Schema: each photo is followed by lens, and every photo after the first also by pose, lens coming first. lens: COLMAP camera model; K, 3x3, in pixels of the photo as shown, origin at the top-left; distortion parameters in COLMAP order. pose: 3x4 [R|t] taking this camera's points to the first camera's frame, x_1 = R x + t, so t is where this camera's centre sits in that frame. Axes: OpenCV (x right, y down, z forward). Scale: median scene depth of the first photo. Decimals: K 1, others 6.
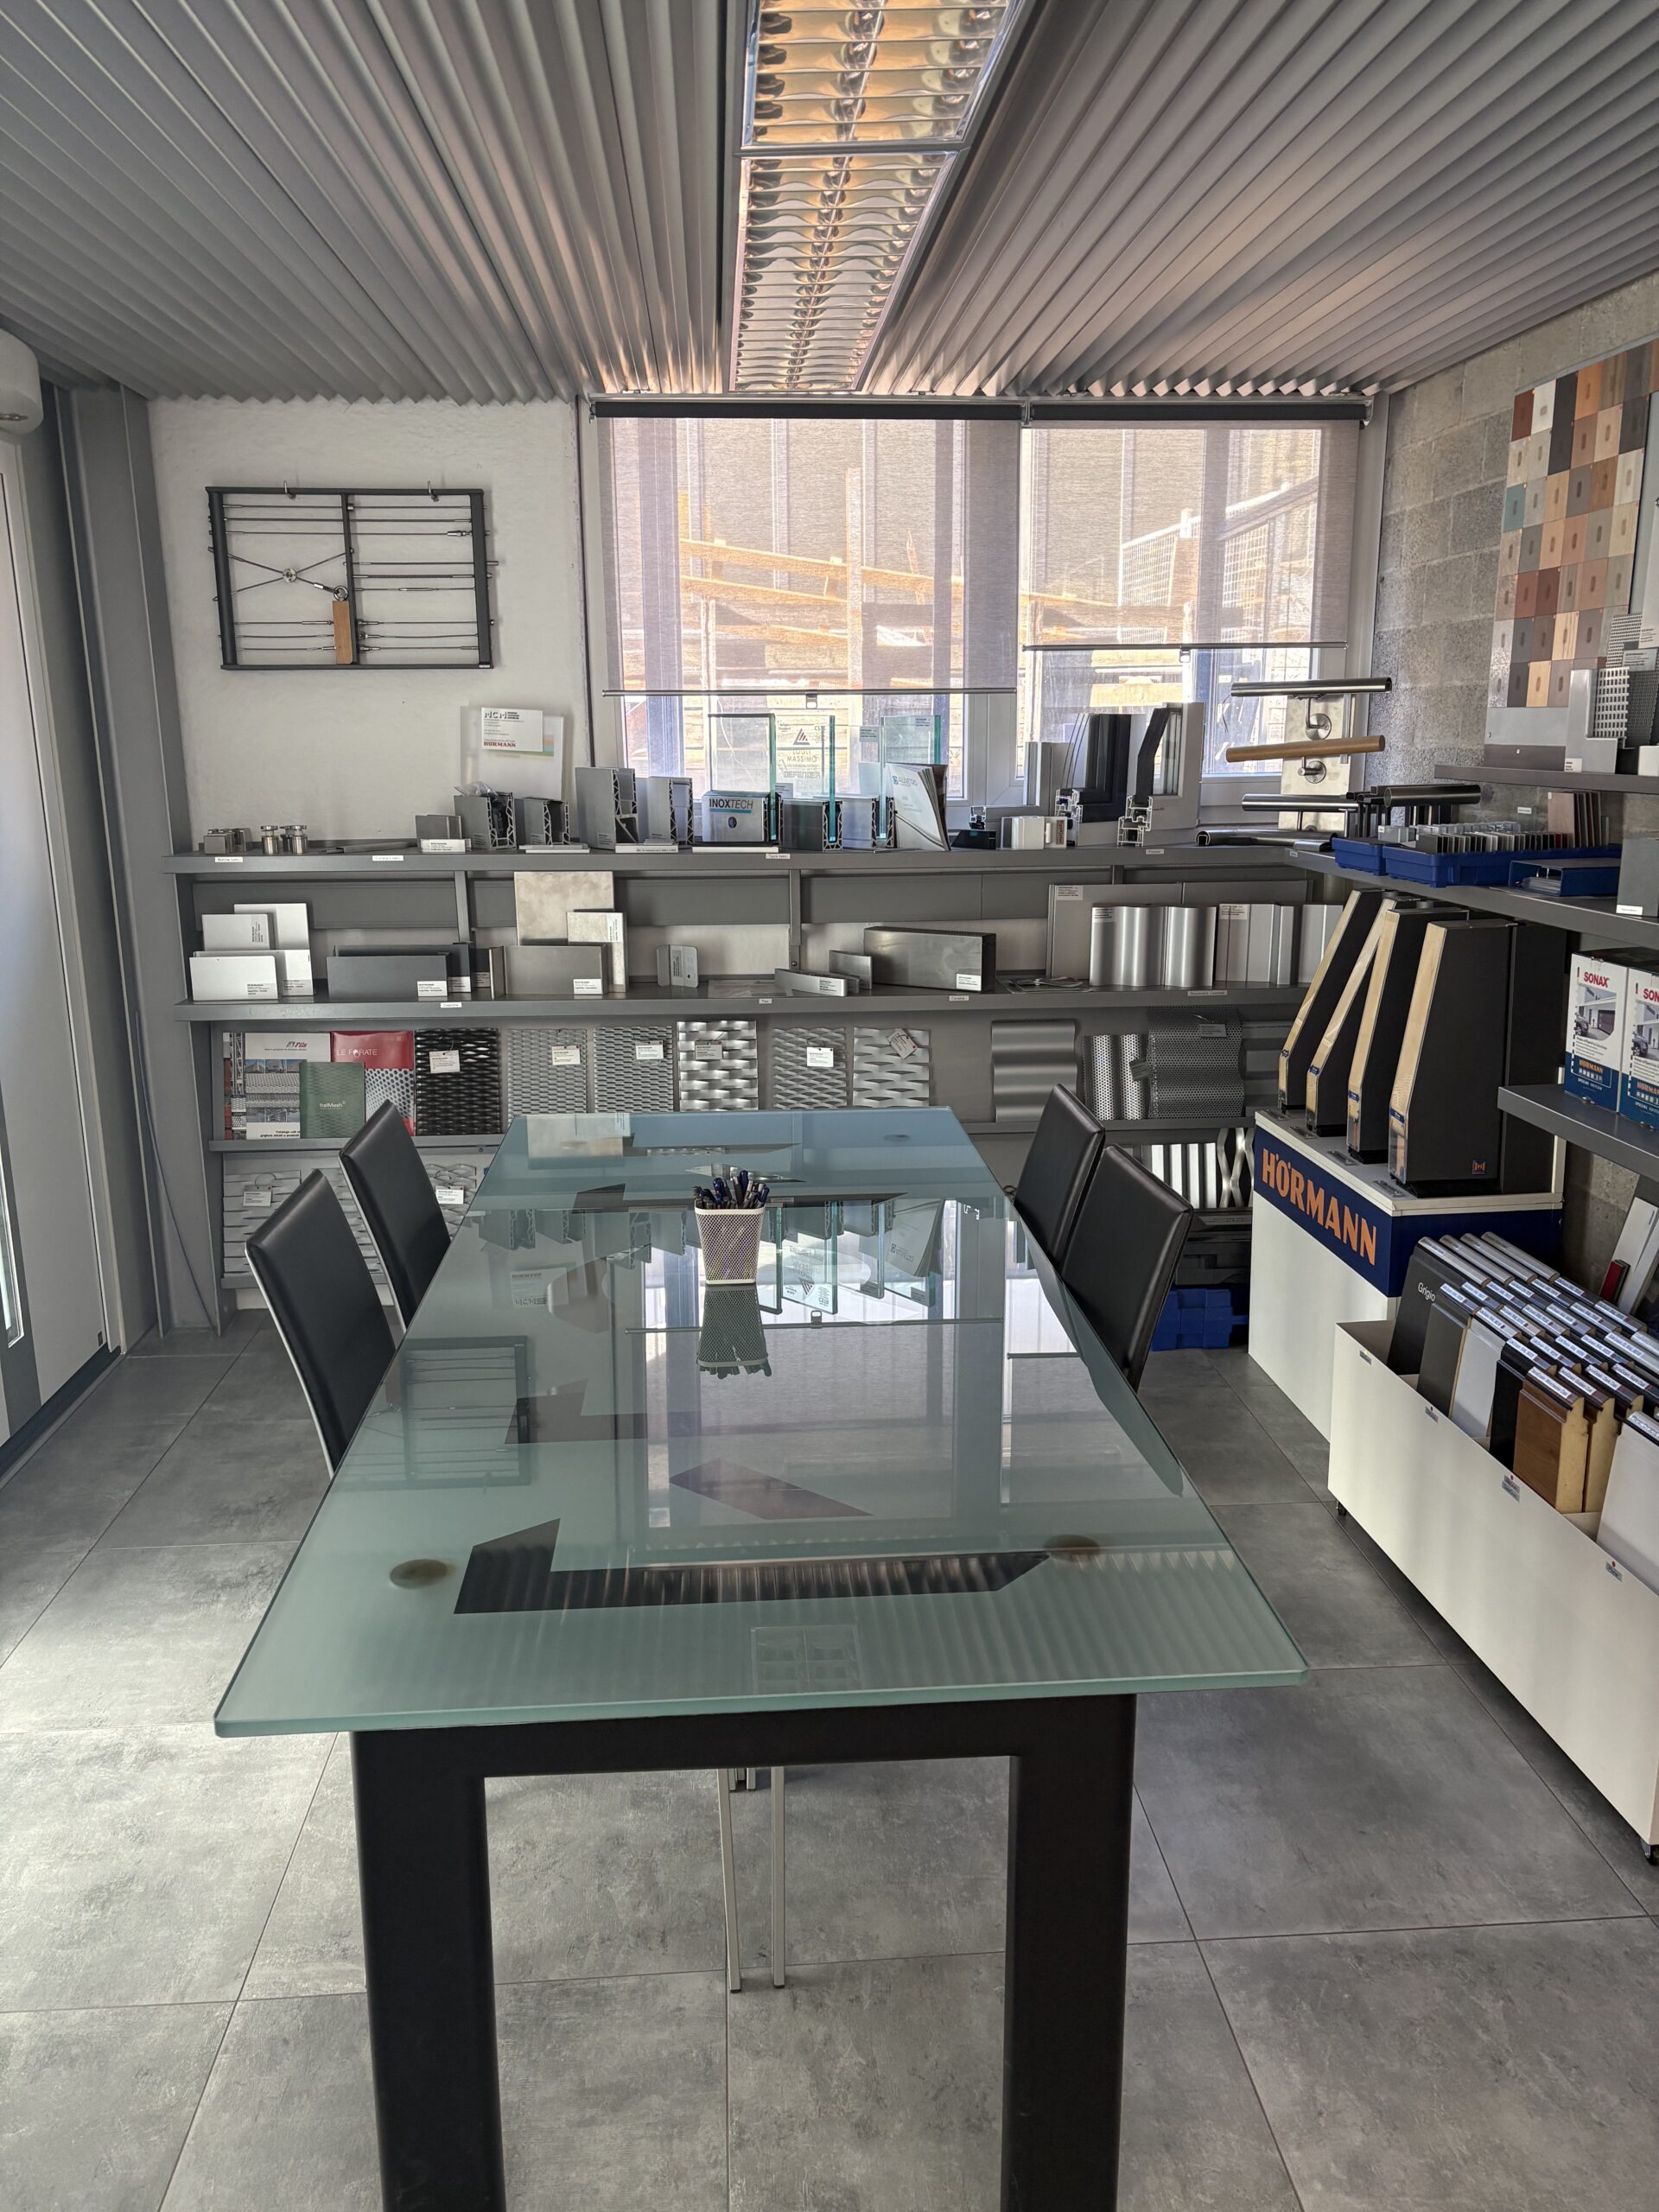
lens RADIAL K [[1666.0, 0, 838.6], [0, 1666.0, 1103.5], [0, 0, 1]] dist [0.053589, -0.055718]
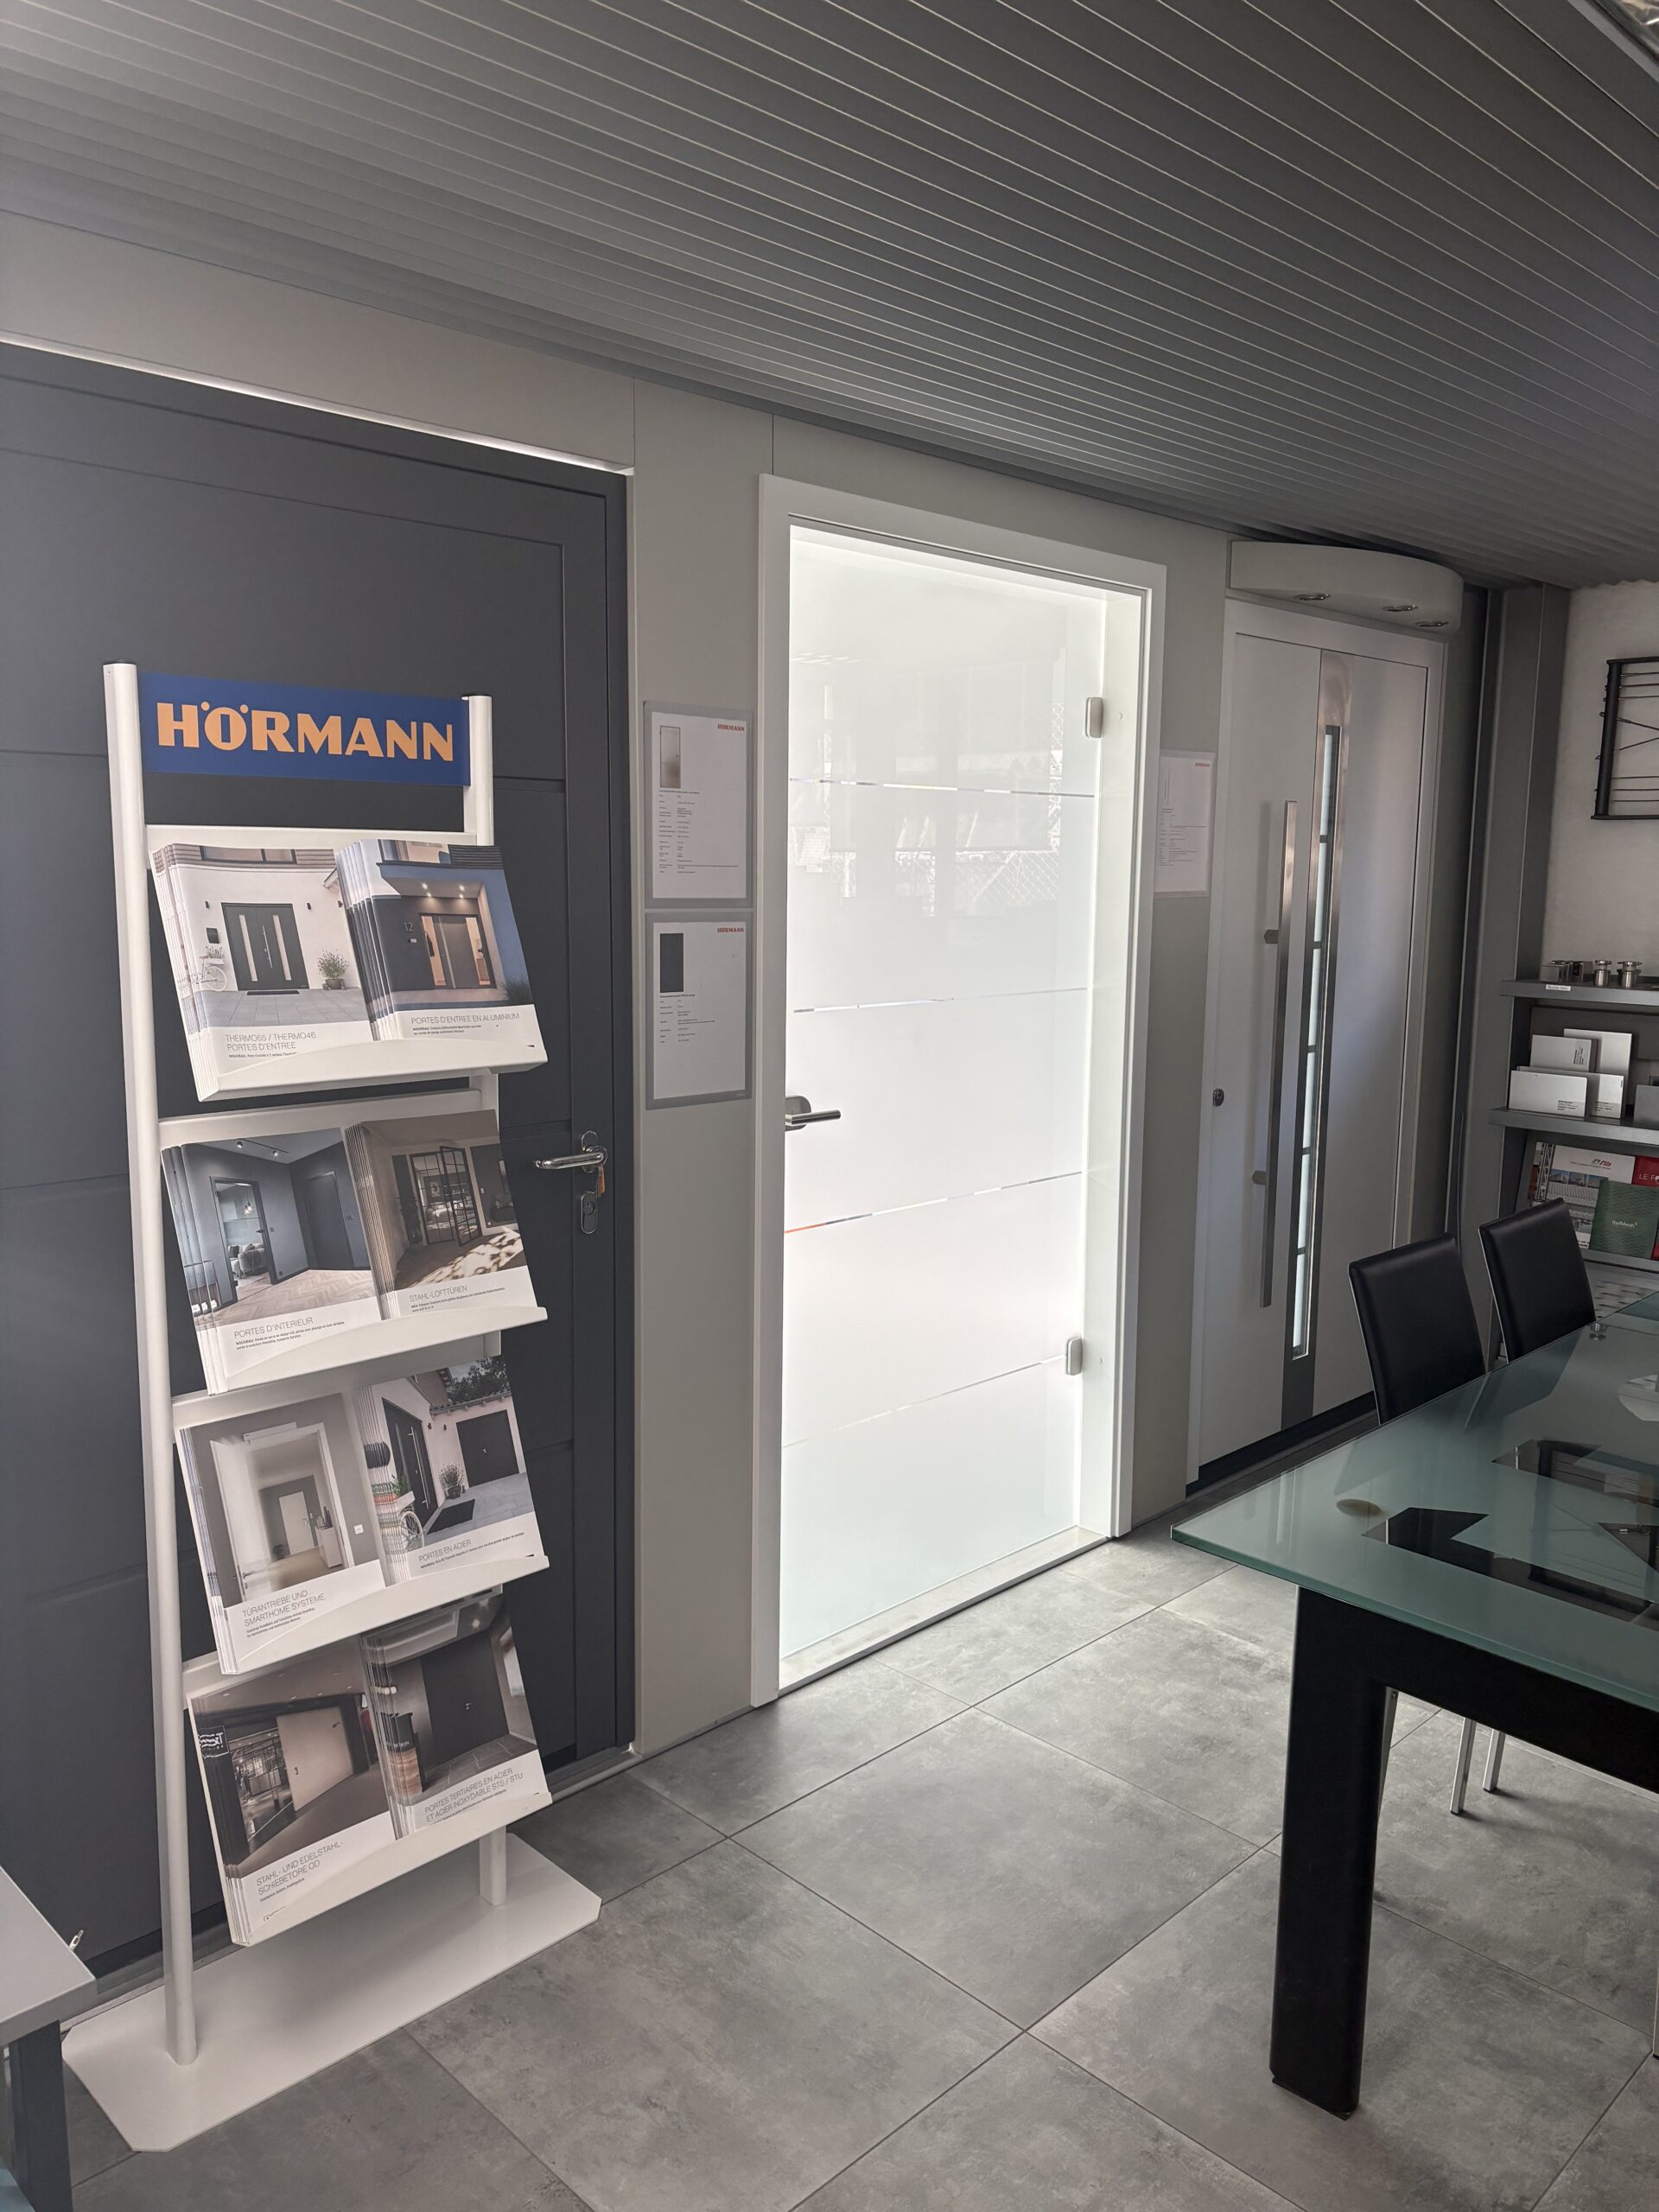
lens RADIAL K [[1678.5, 0, 829.5], [0, 1678.5, 1106.0], [0, 0, 1]] dist [0.046486, -0.050437]
pose [[0.654443, 0.130611, -0.744745, 0.164092], [-0.184811, 0.982724, 0.009944, 0.010402], [0.733178, 0.131130, 0.667275, -0.094744]]
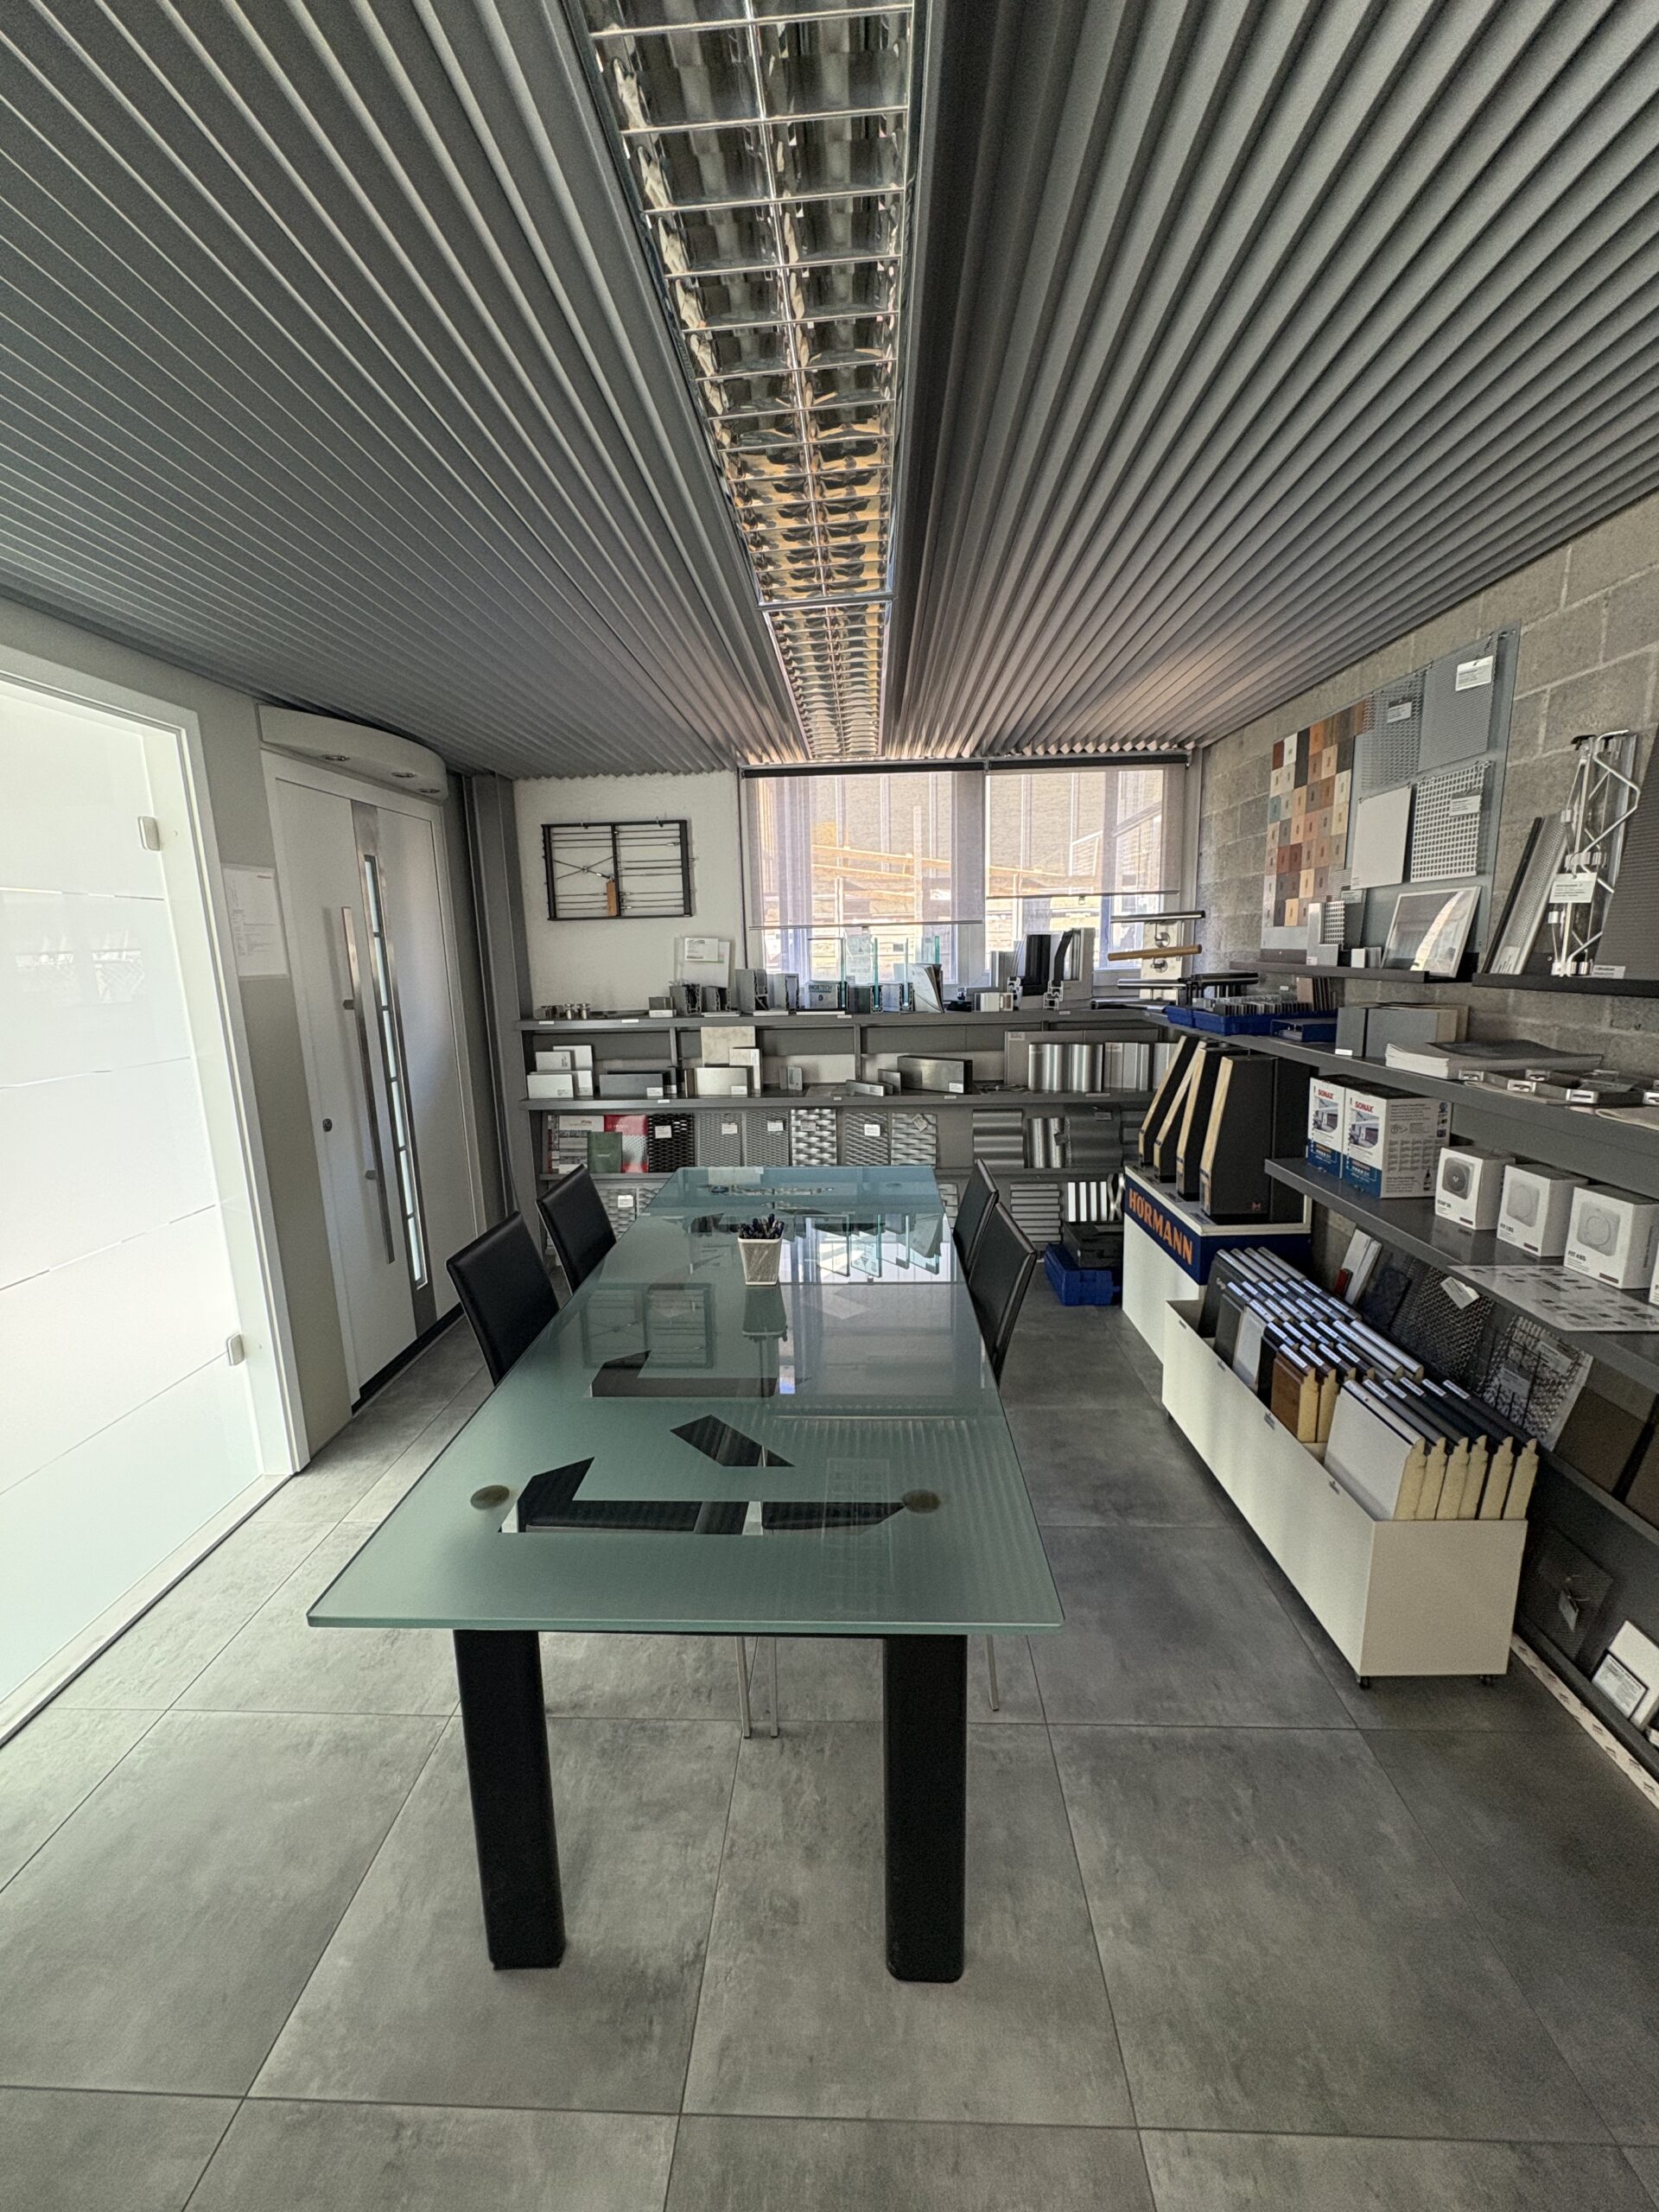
lens RADIAL K [[878.8, 0, 829.0], [0, 878.8, 1102.2], [0, 0, 1]] dist [-0.000865, -0.000080]
pose [[0.992893, 0.003056, -0.118971, 0.058316], [-0.008164, 0.999064, -0.042474, -0.019379], [0.118729, 0.043144, 0.991989, 0.083033]]
